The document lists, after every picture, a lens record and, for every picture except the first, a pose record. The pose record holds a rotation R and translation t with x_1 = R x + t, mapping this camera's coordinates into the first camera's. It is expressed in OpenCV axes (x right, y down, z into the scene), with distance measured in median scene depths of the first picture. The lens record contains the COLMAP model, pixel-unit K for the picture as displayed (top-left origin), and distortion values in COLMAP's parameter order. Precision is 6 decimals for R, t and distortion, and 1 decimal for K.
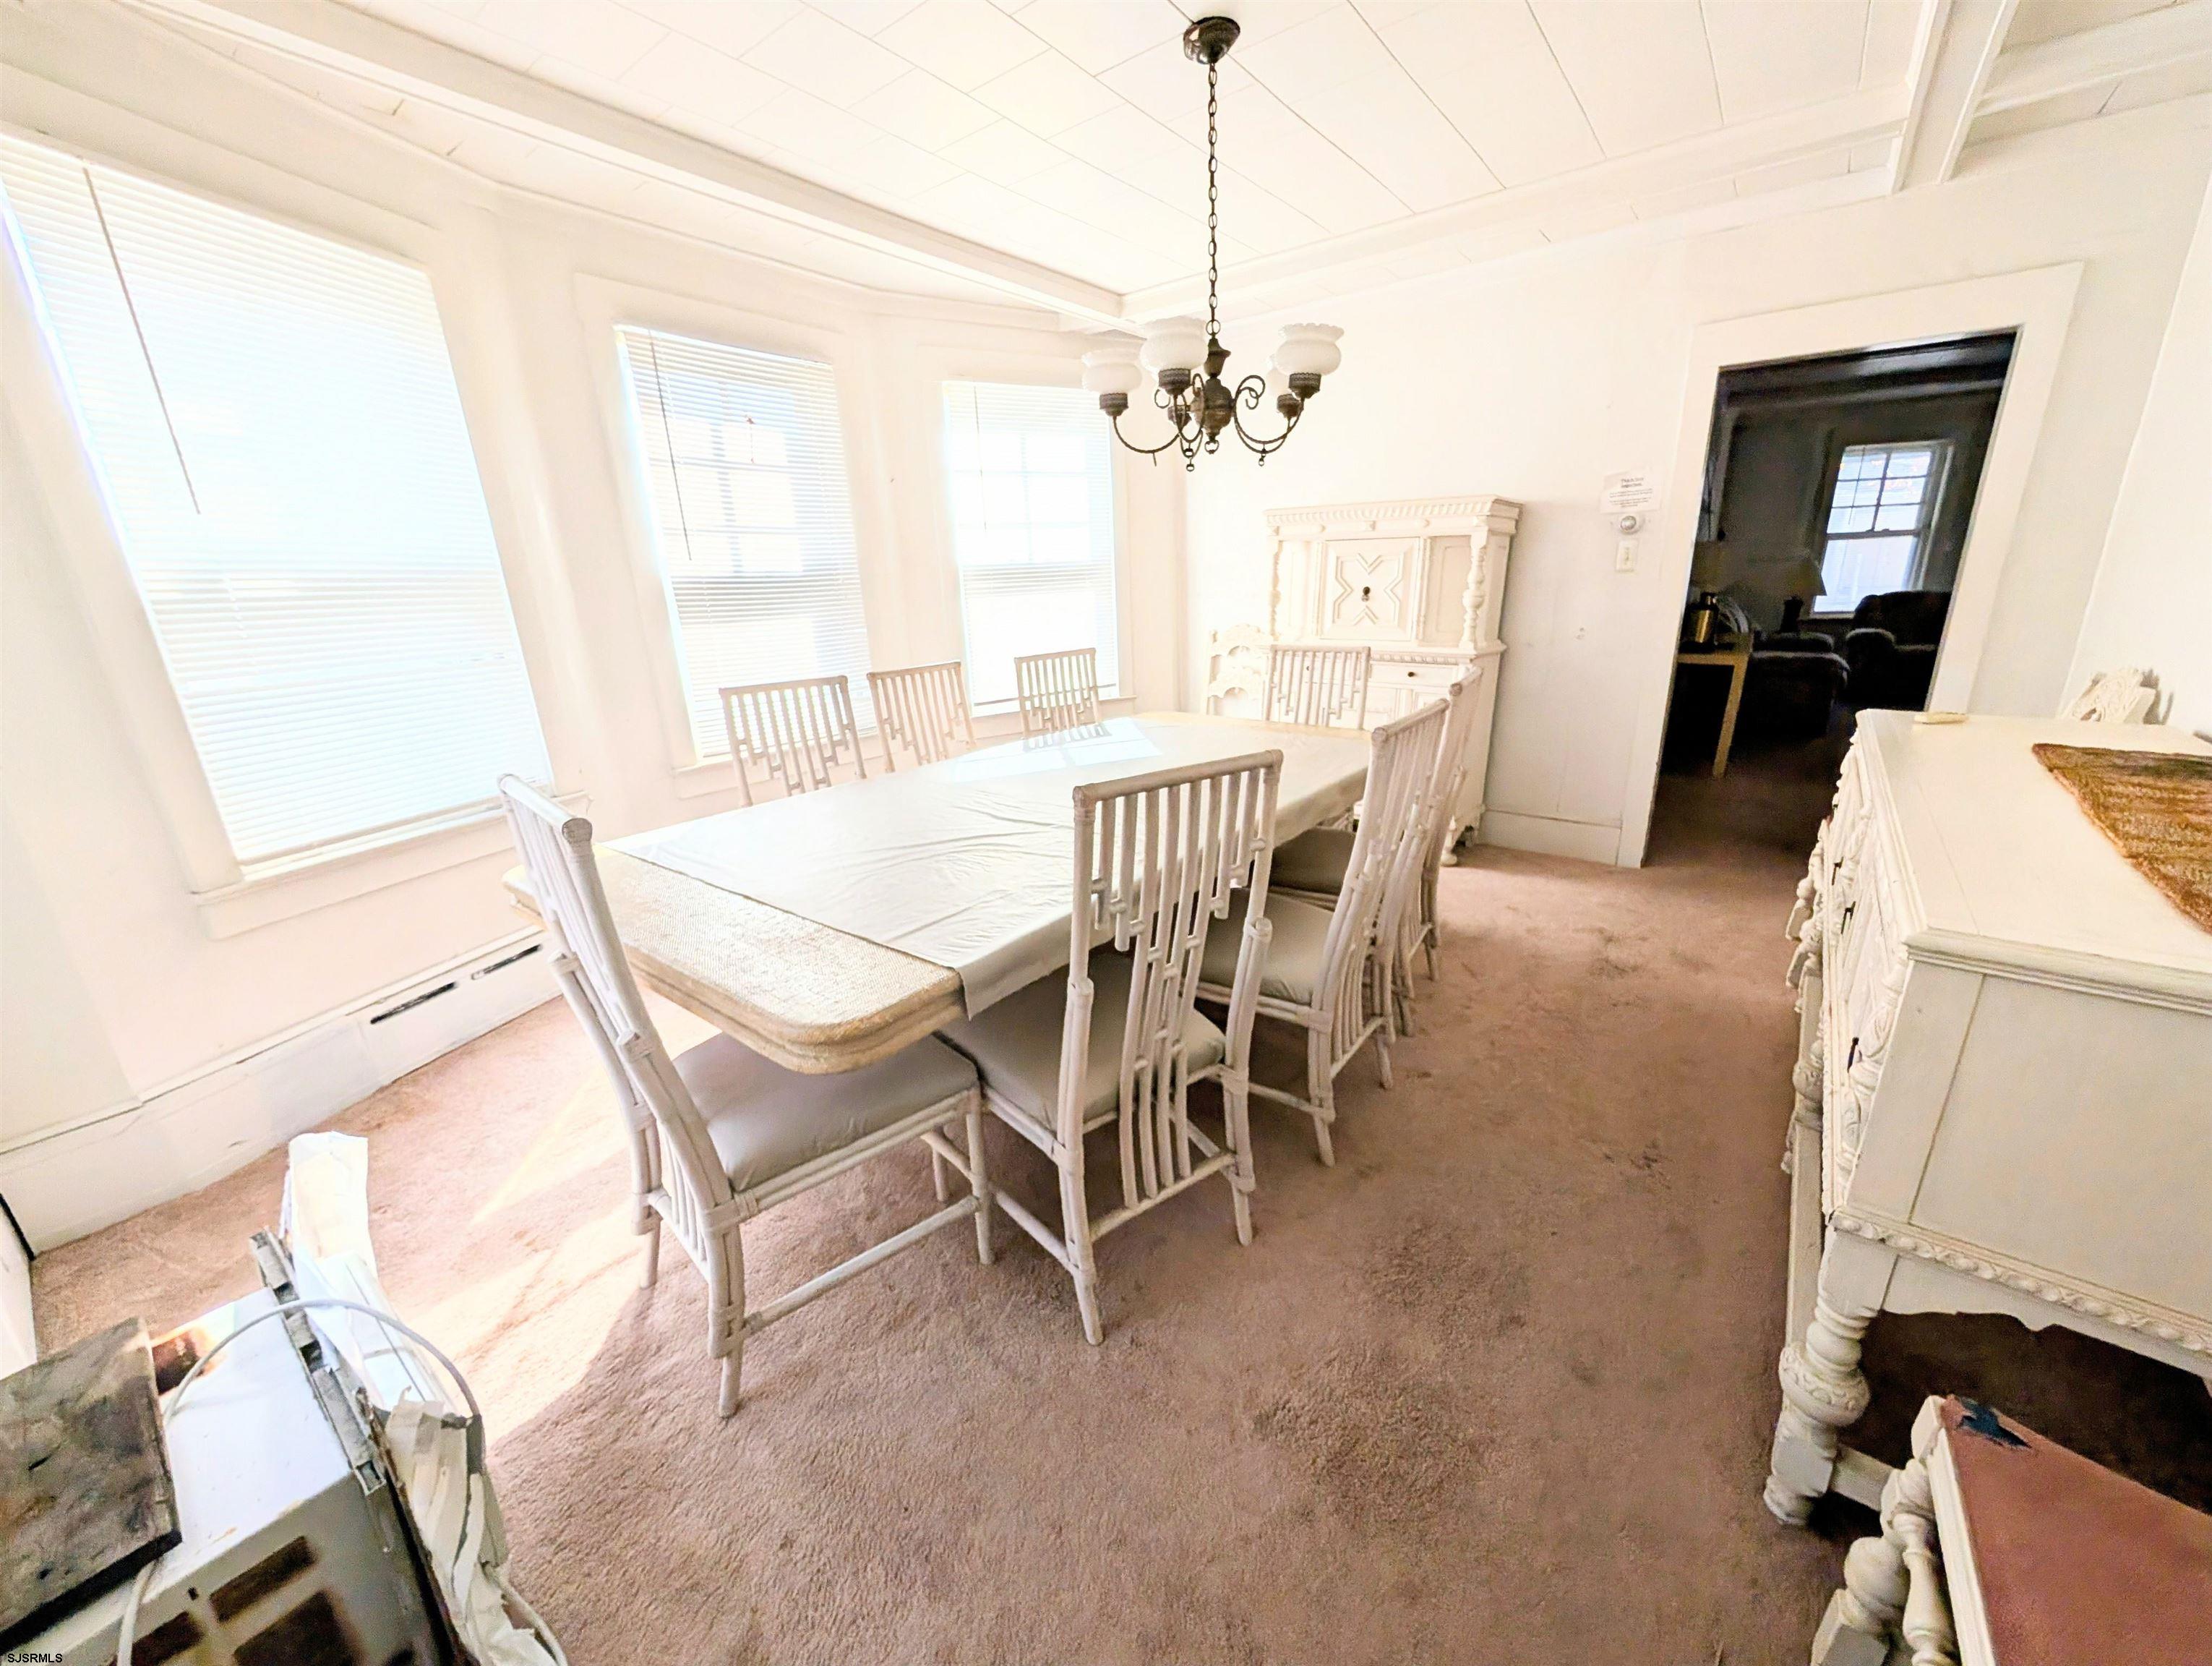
lens RADIAL K [[840.2, 0, 1106.0], [0, 840.2, 833.0], [0, 0, 1]] dist [0.000906, 0.000451]
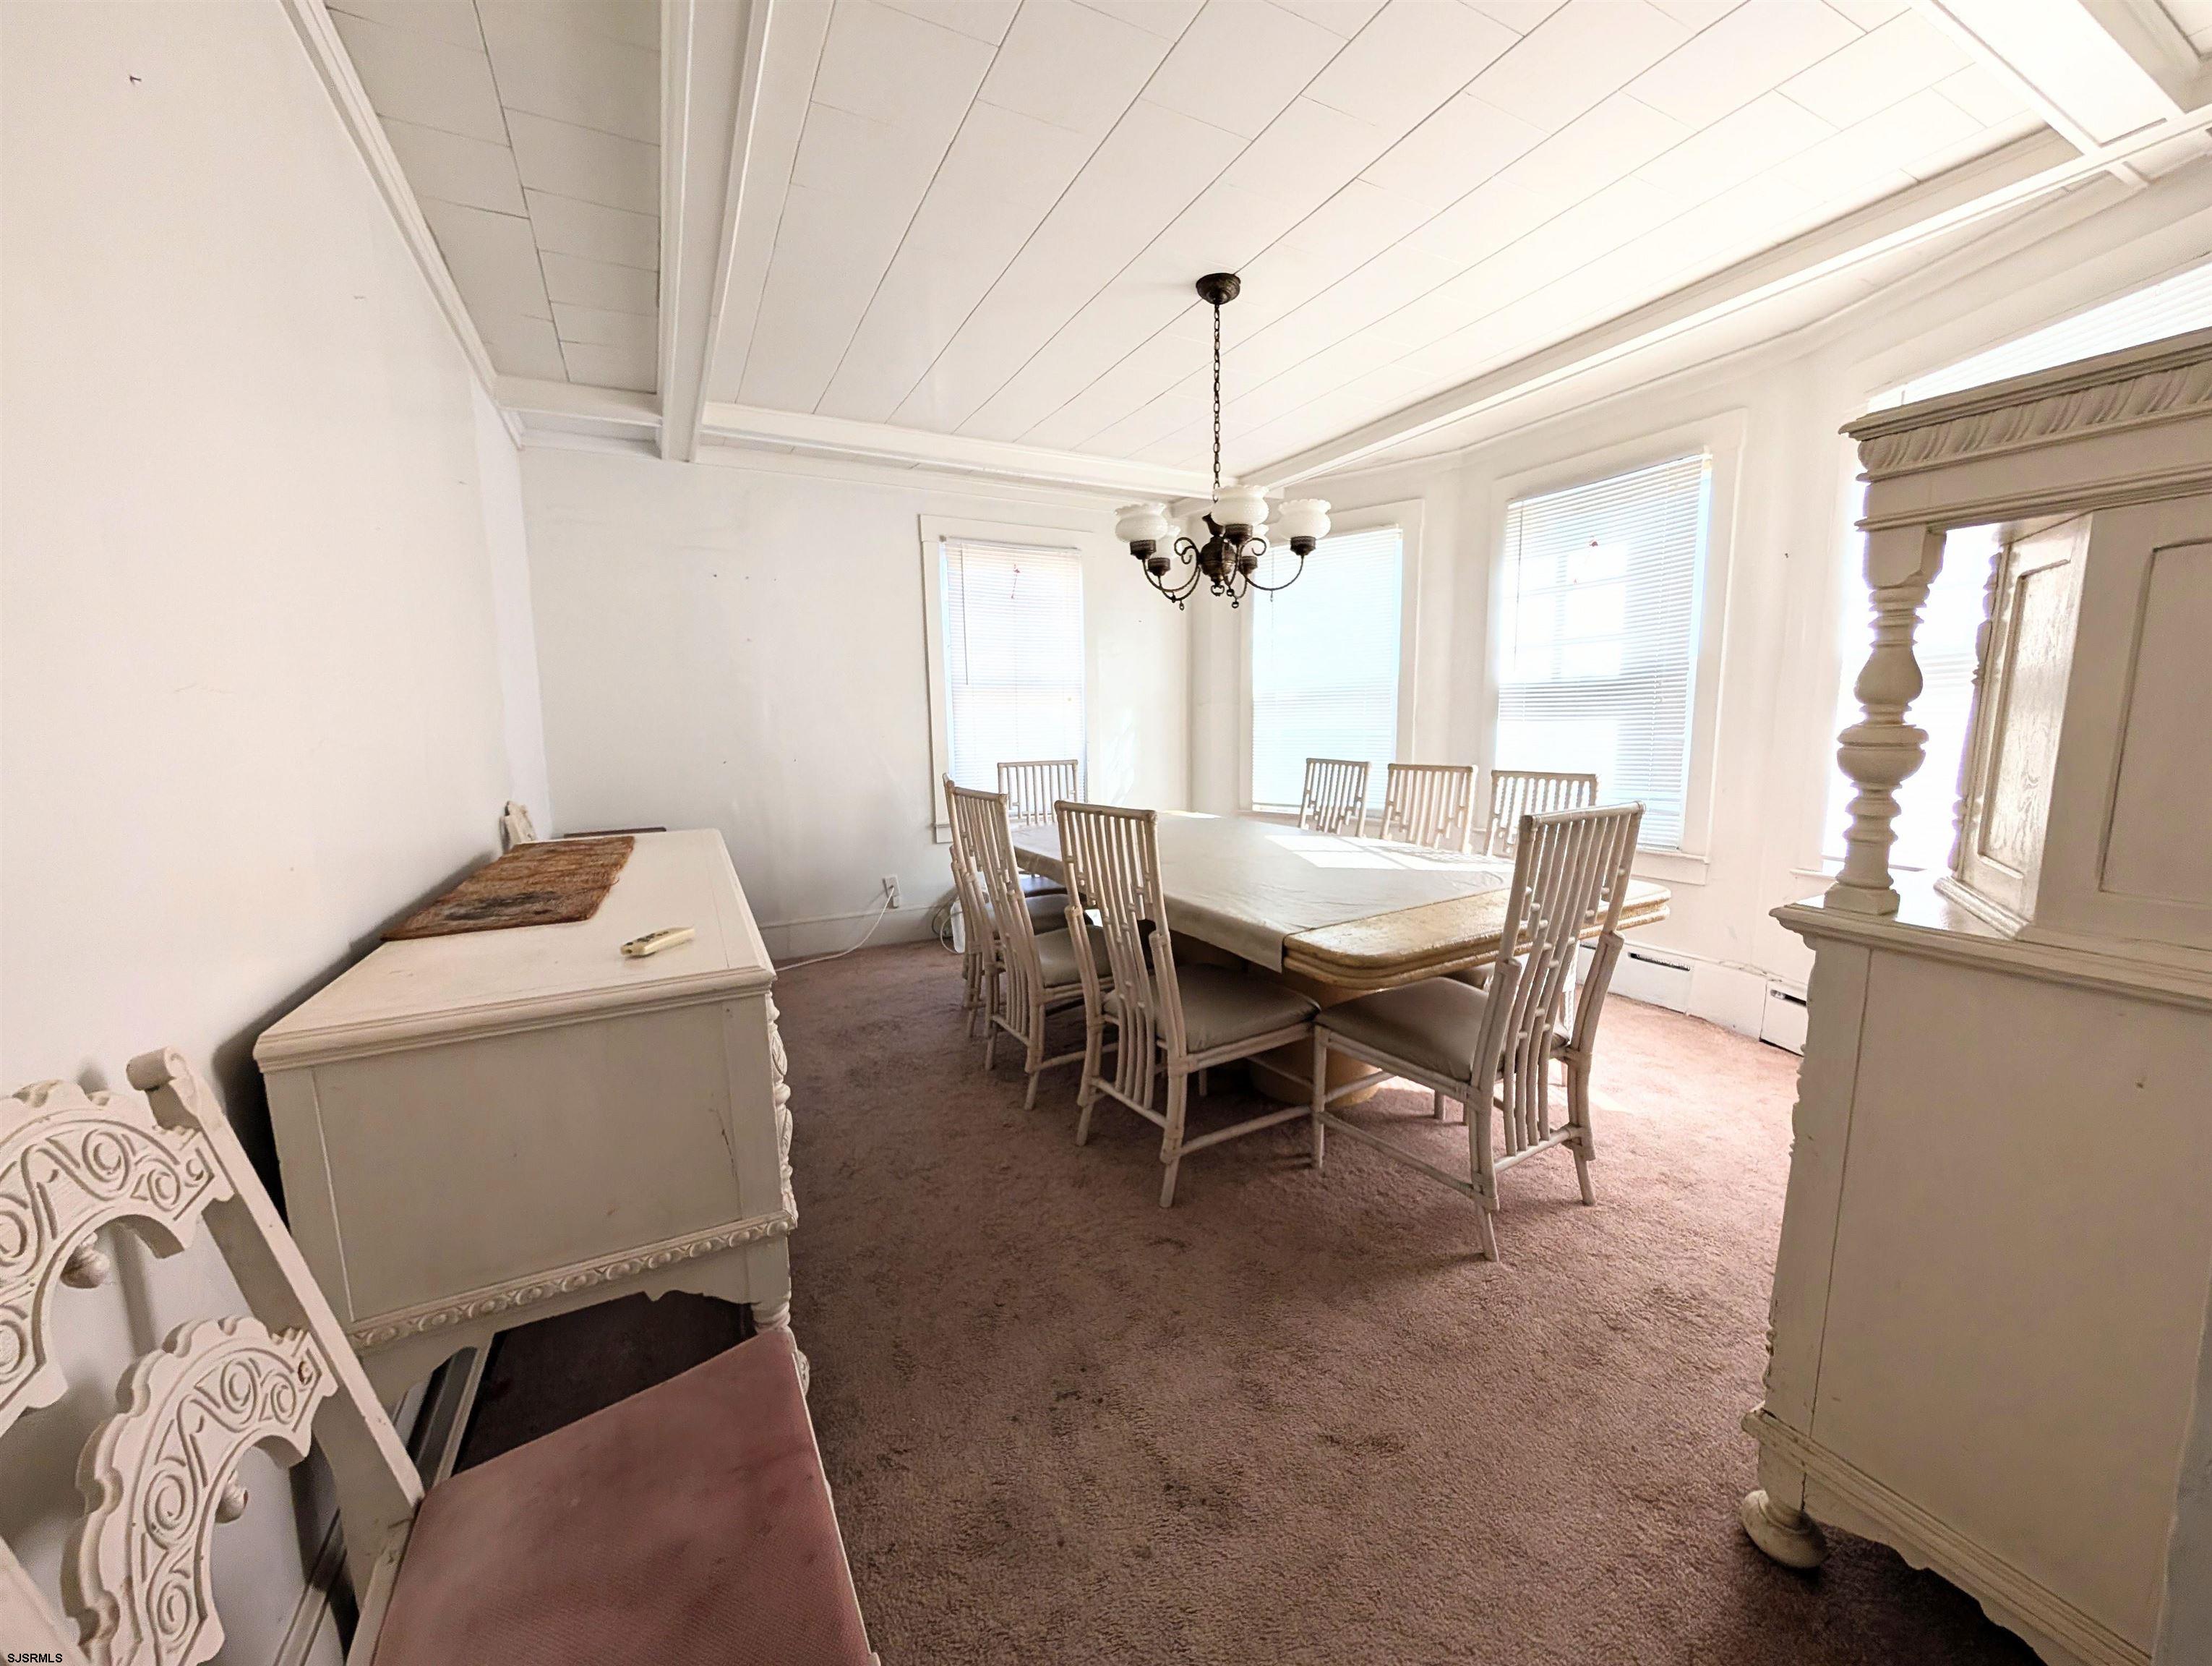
lens RADIAL K [[840.2, 0, 1106.0], [0, 840.2, 833.0], [0, 0, 1]] dist [0.000906, 0.000451]
pose [[-0.414026, 0.161297, -0.895860, 1.063275], [-0.227564, 0.934583, 0.273439, -0.348609], [0.881361, 0.317076, -0.350236, 1.126557]]
